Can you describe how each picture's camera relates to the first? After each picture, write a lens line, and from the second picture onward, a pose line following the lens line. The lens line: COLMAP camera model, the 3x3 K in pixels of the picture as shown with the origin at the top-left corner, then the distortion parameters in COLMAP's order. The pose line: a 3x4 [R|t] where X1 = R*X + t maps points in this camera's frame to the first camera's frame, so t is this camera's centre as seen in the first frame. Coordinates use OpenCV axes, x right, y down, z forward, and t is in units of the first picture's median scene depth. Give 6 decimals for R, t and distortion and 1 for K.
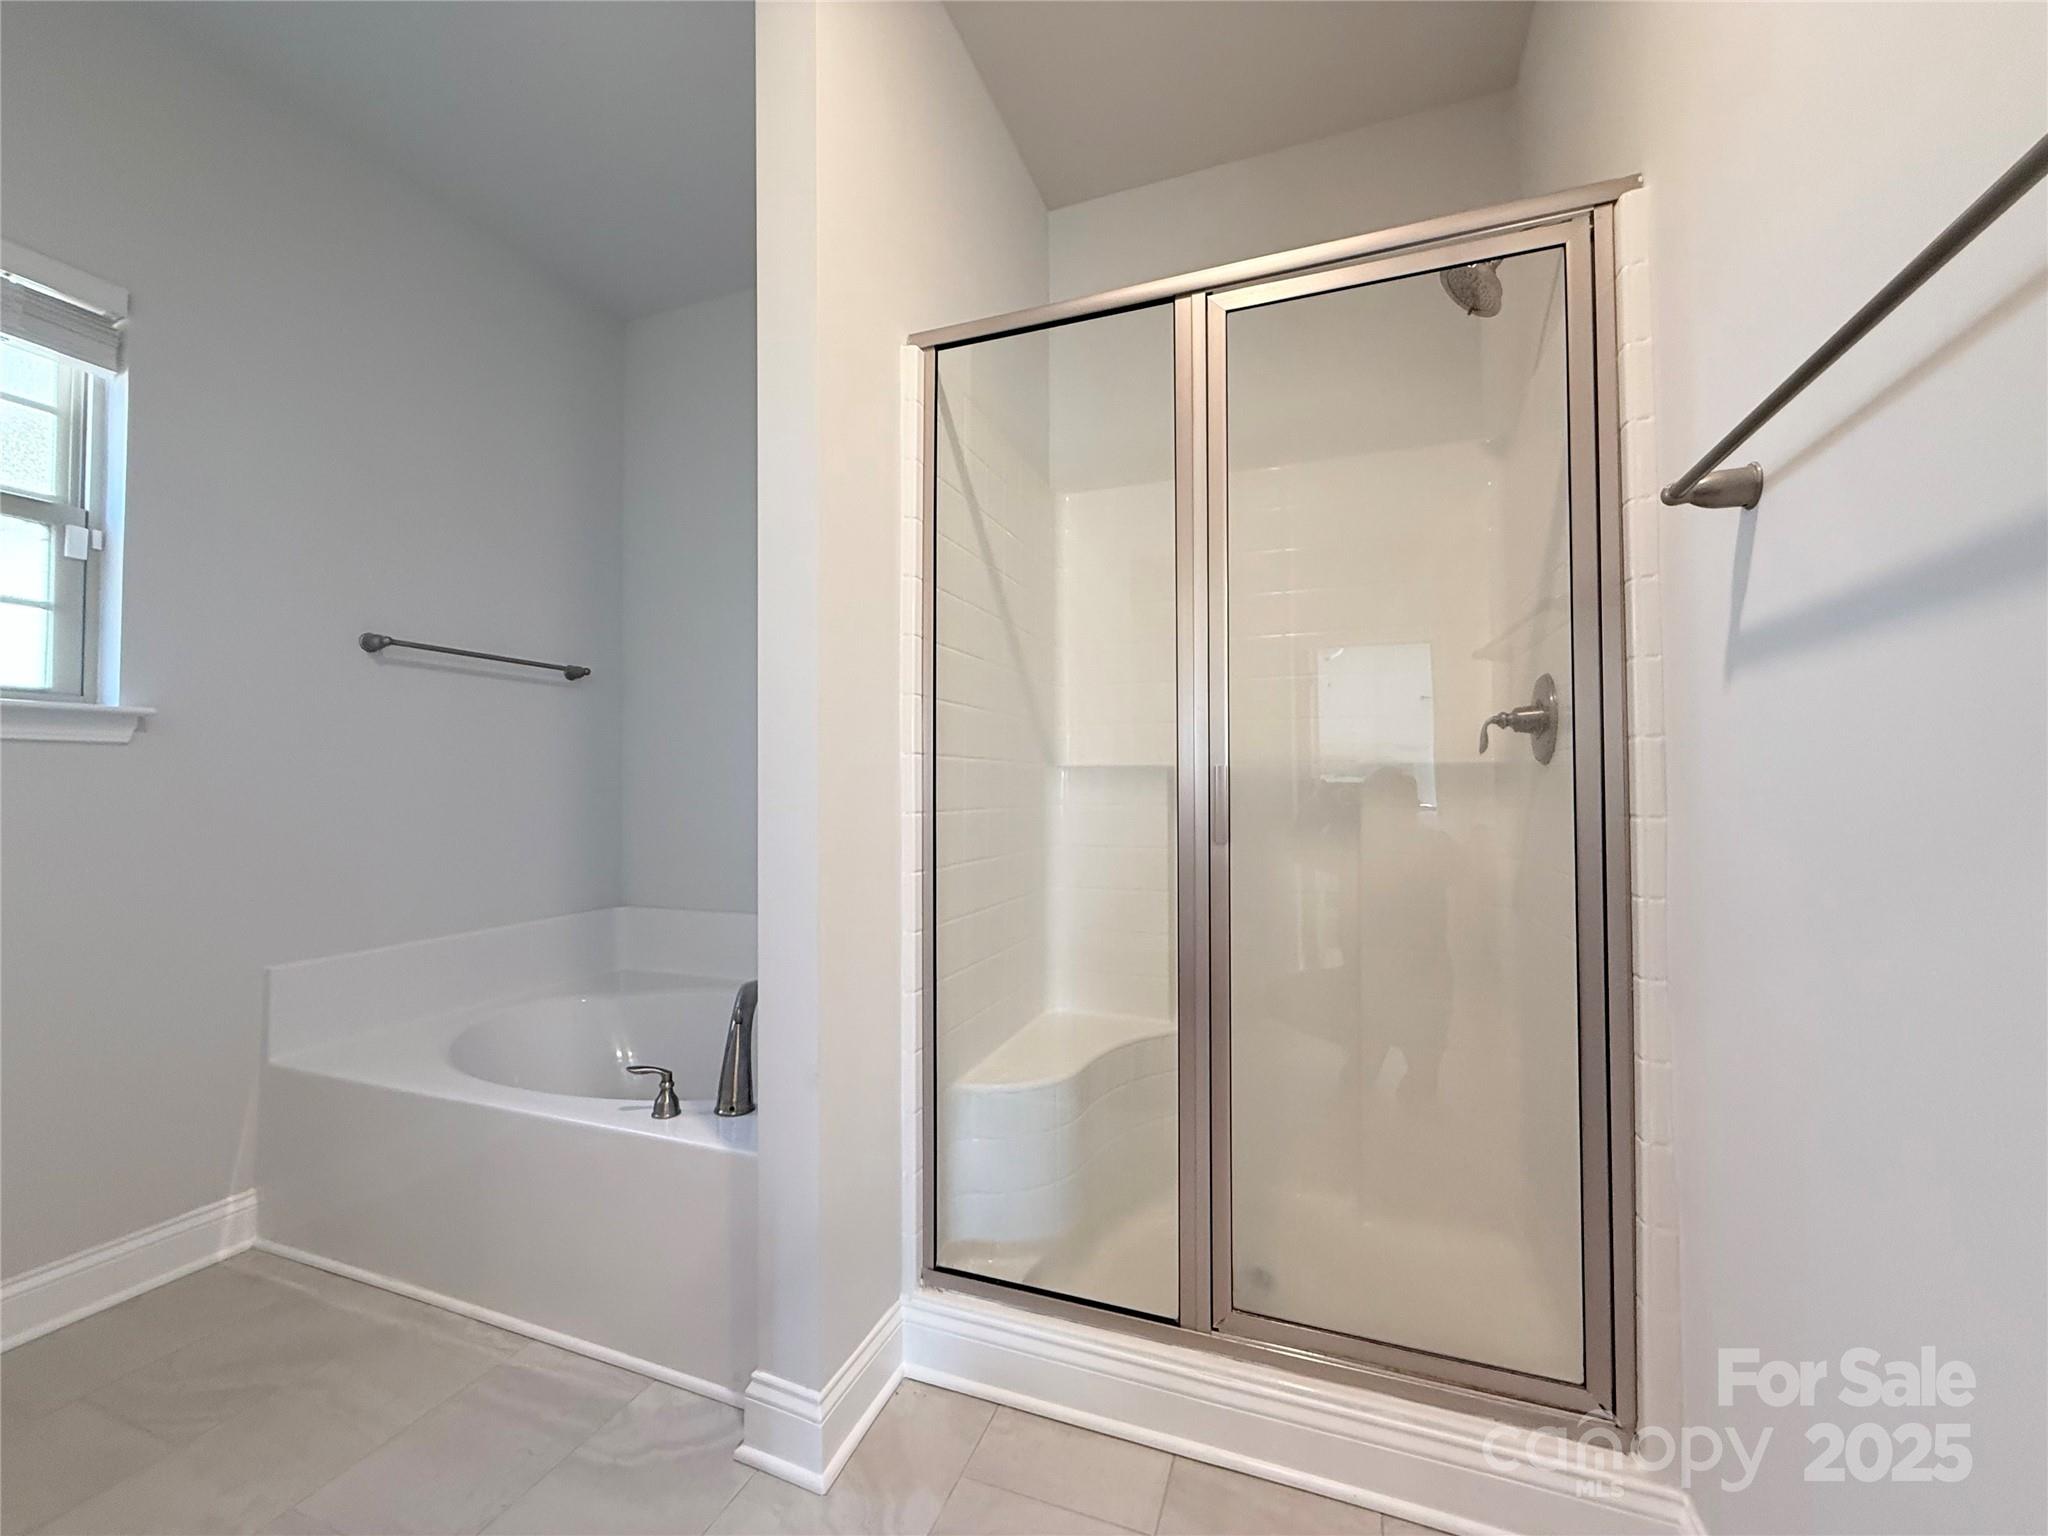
lens RADIAL K [[817.7, 0, 1019.8], [0, 817.7, 766.8], [0, 0, 1]] dist [-0.002330, 0.000128]
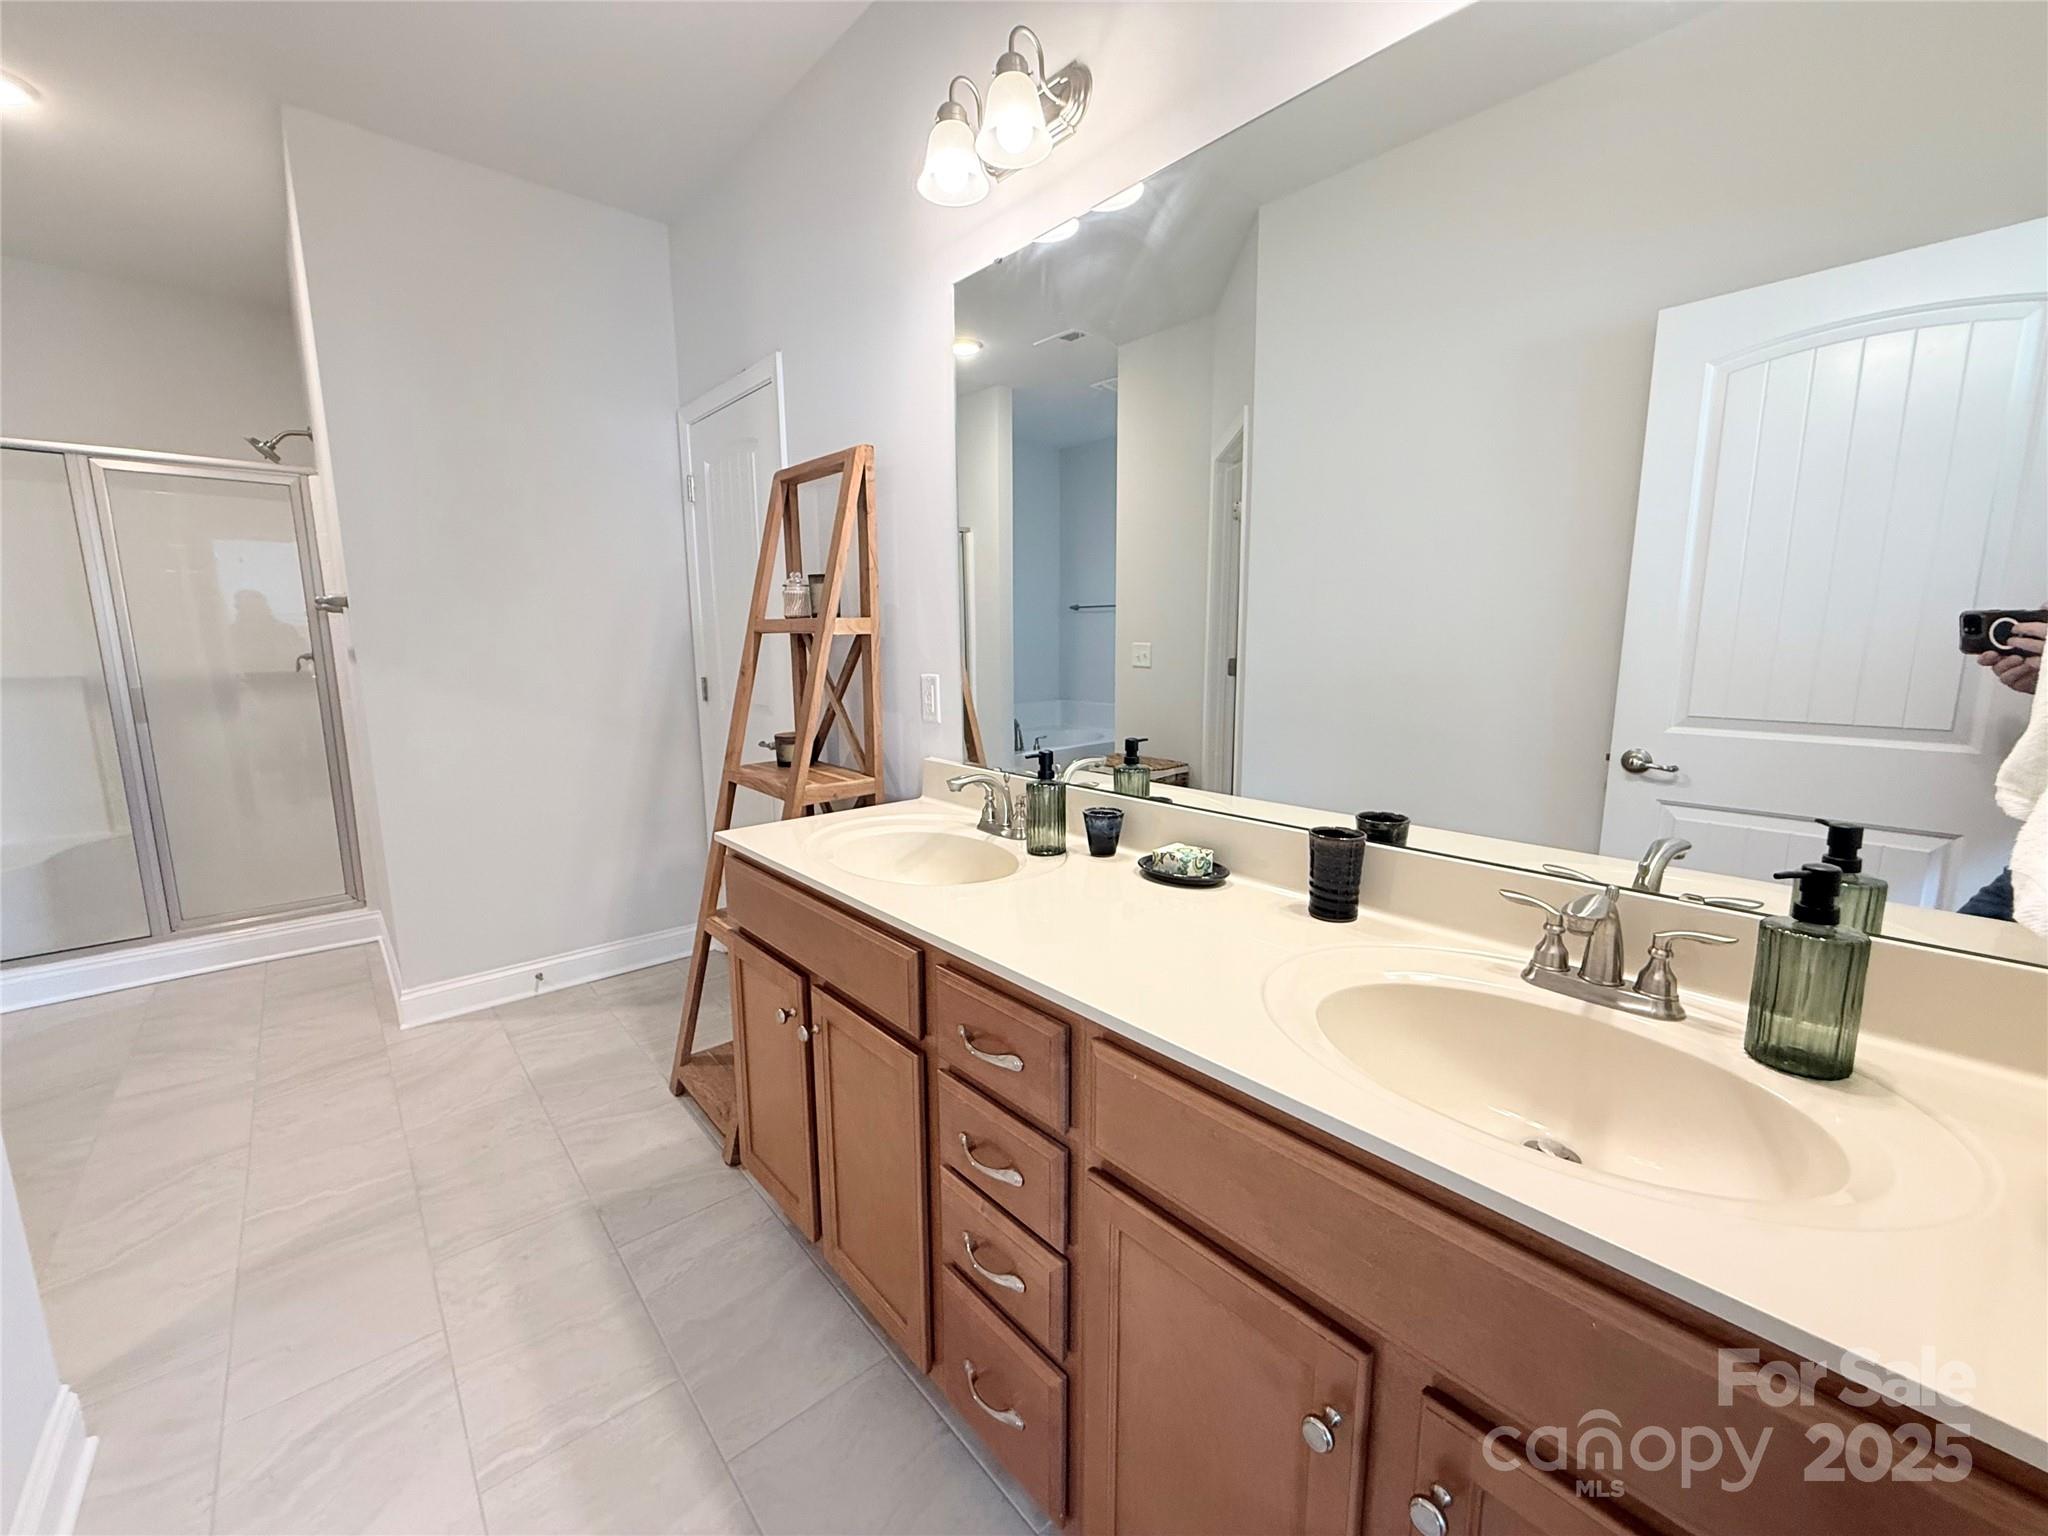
lens RADIAL K [[817.7, 0, 1019.8], [0, 817.7, 766.8], [0, 0, 1]] dist [-0.002330, 0.000128]
pose [[0.485242, -0.144153, 0.862415, -0.495167], [-0.018045, 0.984455, 0.174705, -0.206169], [-0.874194, -0.100336, 0.475098, -2.026609]]
